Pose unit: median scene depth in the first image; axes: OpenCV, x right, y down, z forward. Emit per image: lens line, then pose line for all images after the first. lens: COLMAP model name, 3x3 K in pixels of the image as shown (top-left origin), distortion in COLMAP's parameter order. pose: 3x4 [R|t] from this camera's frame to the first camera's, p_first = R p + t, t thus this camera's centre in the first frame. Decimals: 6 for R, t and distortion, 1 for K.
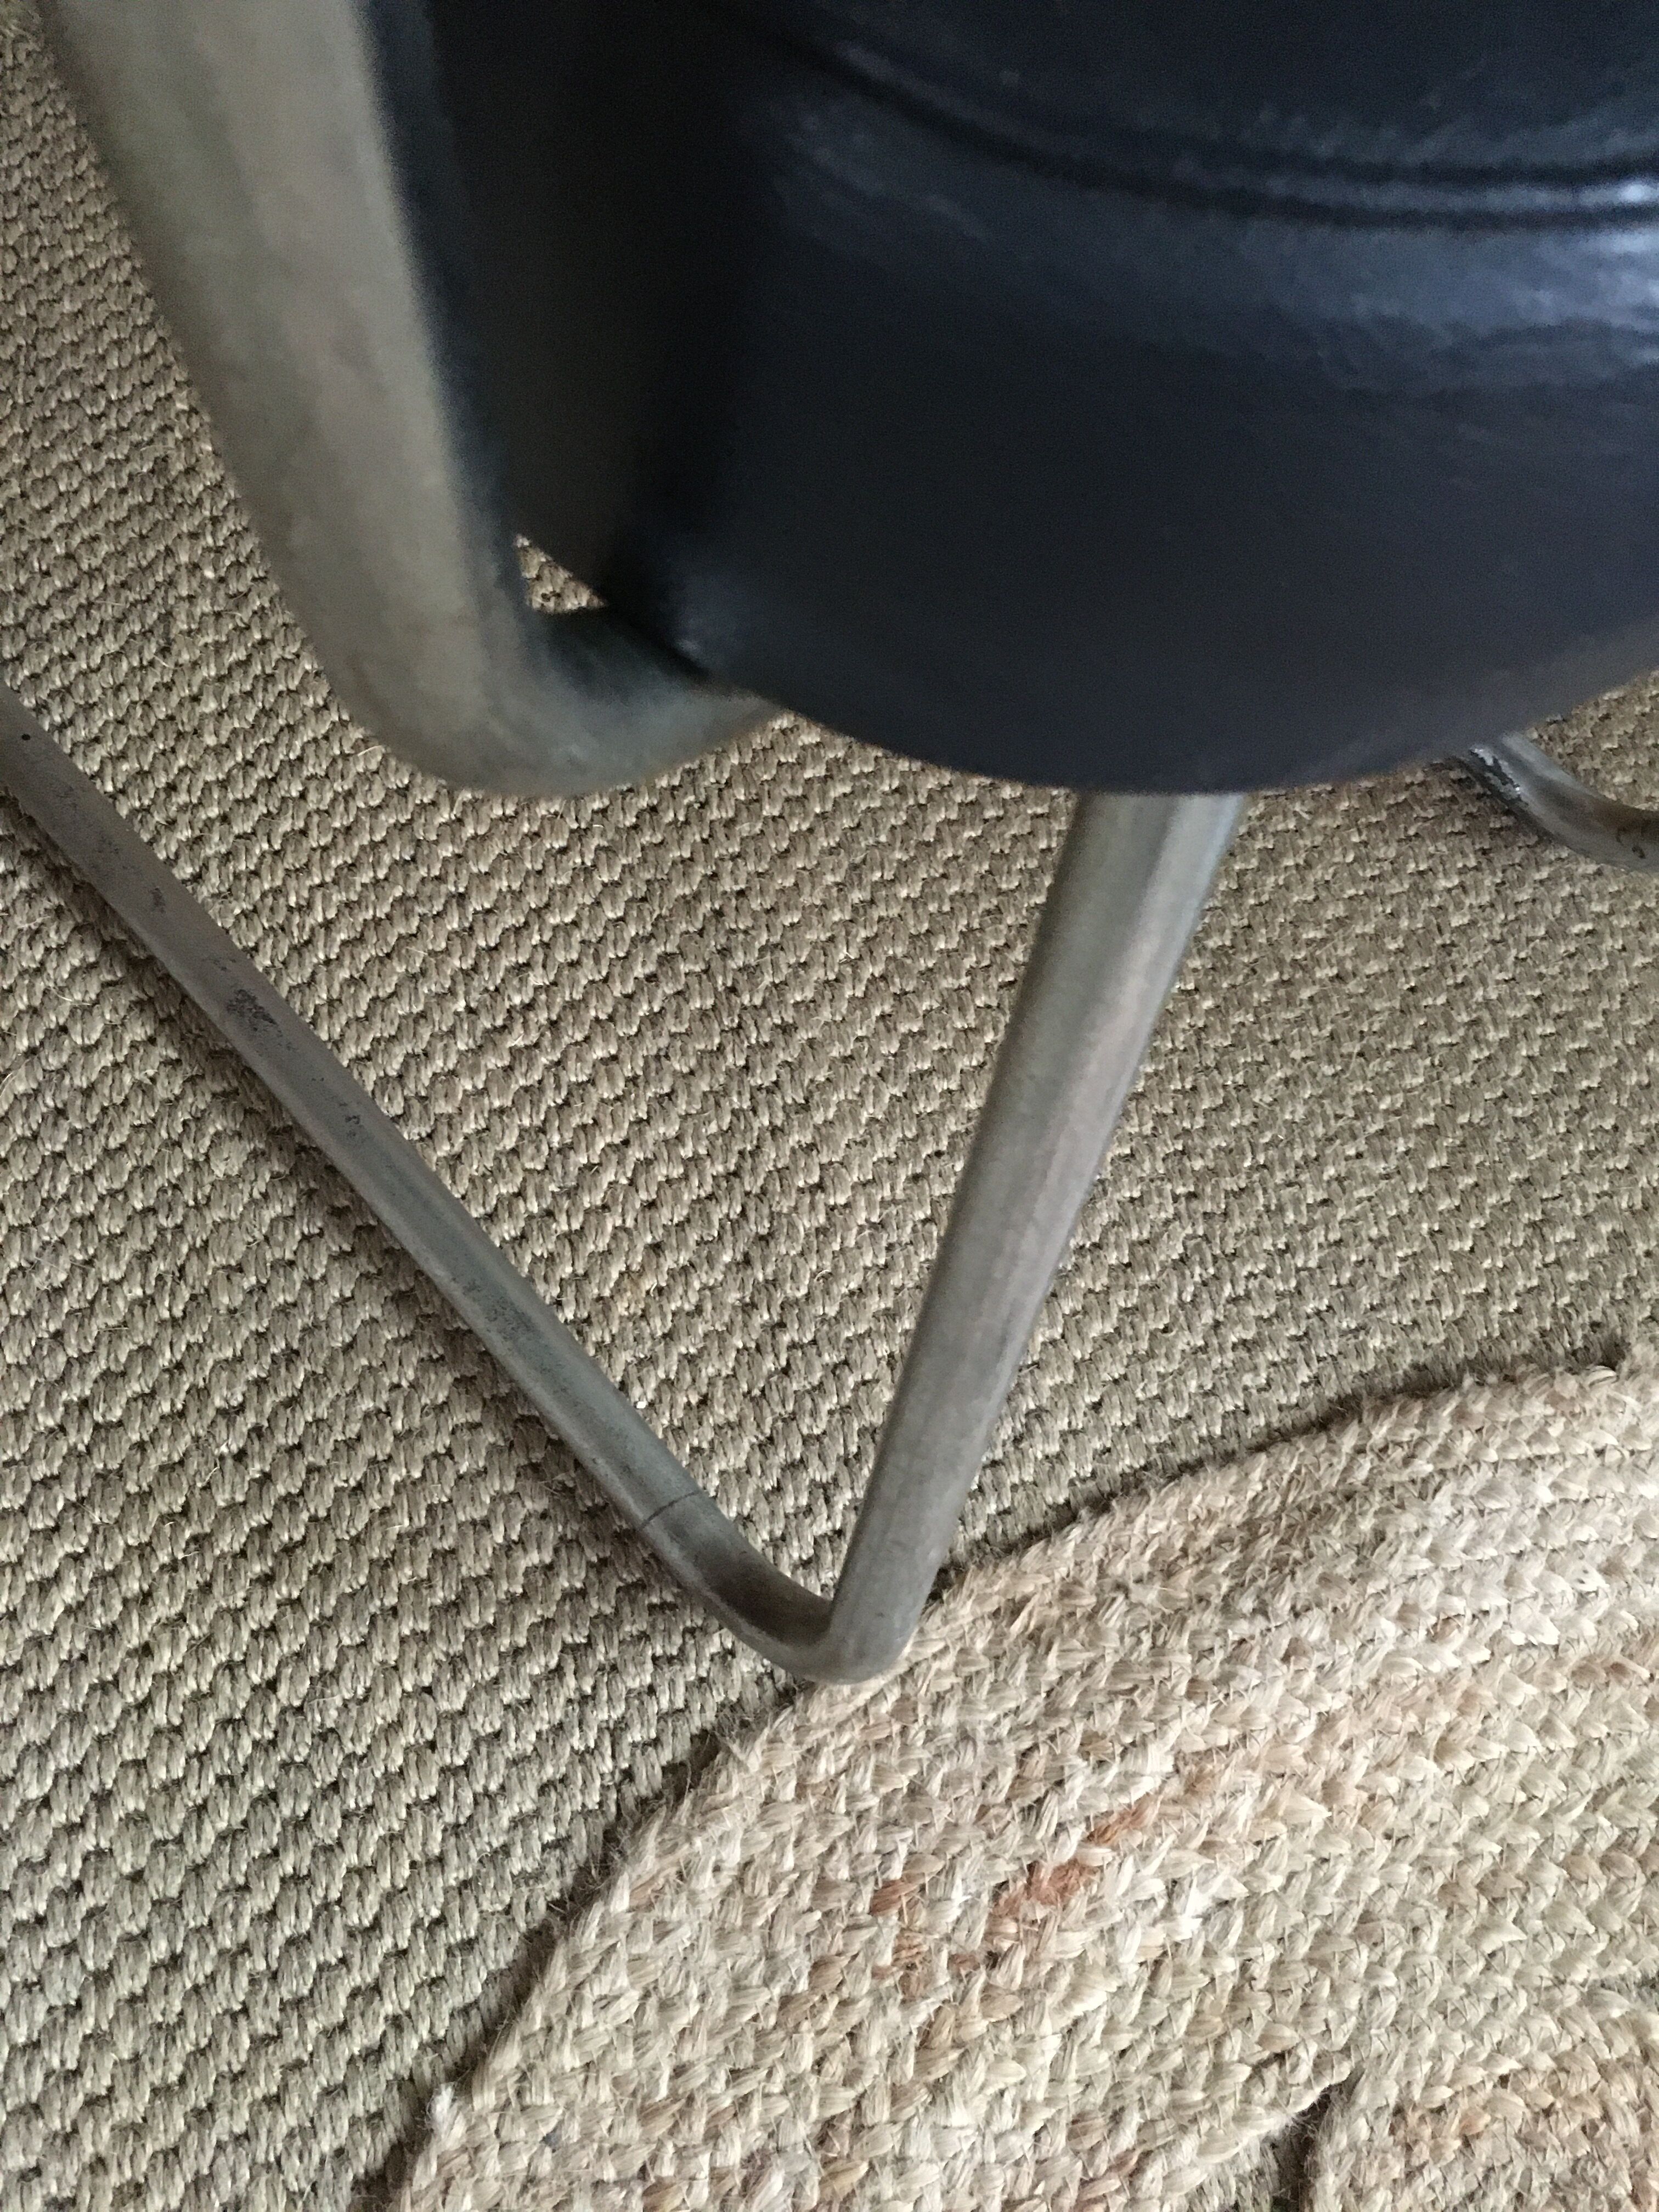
lens RADIAL K [[1875.9, 0, 839.5], [0, 1875.9, 1098.8], [0, 0, 1]] dist [0.075224, -0.100189]
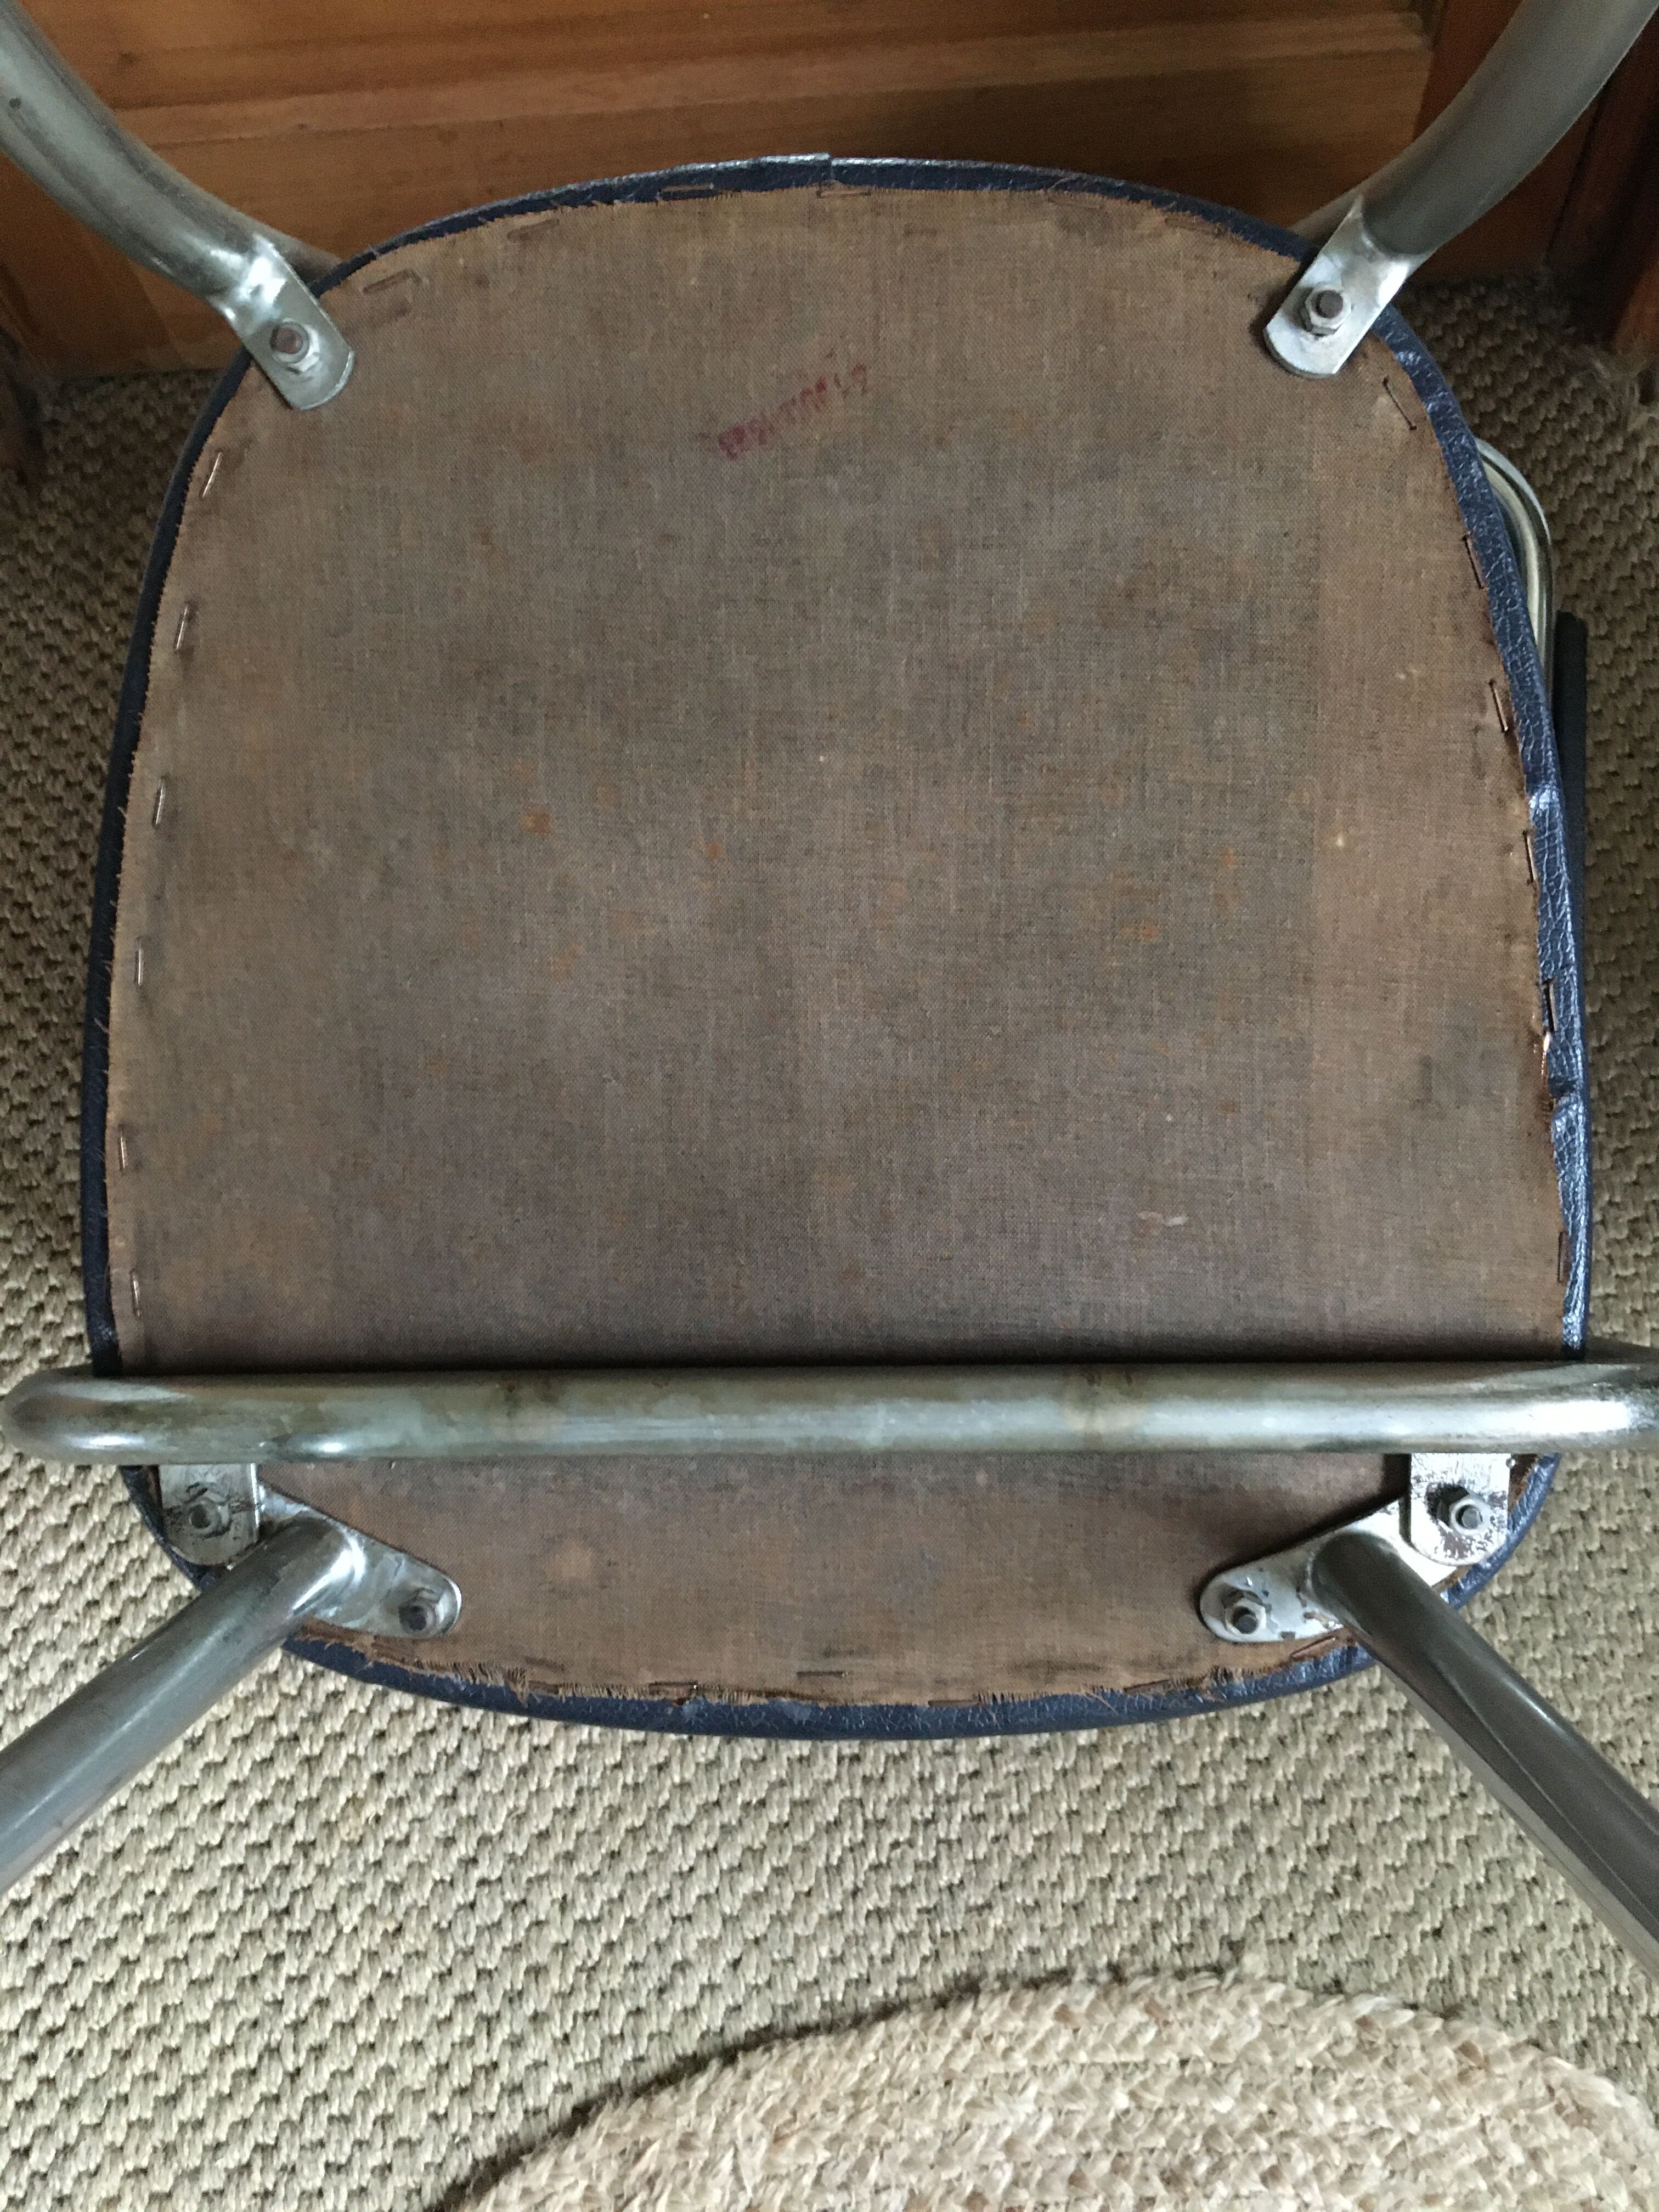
lens RADIAL K [[1875.9, 0, 839.4], [0, 1875.9, 1107.6], [0, 0, 1]] dist [0.075224, -0.100189]
pose [[0.986525, 0.043512, -0.157719, 0.347614], [-0.032635, 0.996949, 0.070909, -0.423527], [0.160323, -0.064806, 0.984935, -0.081742]]
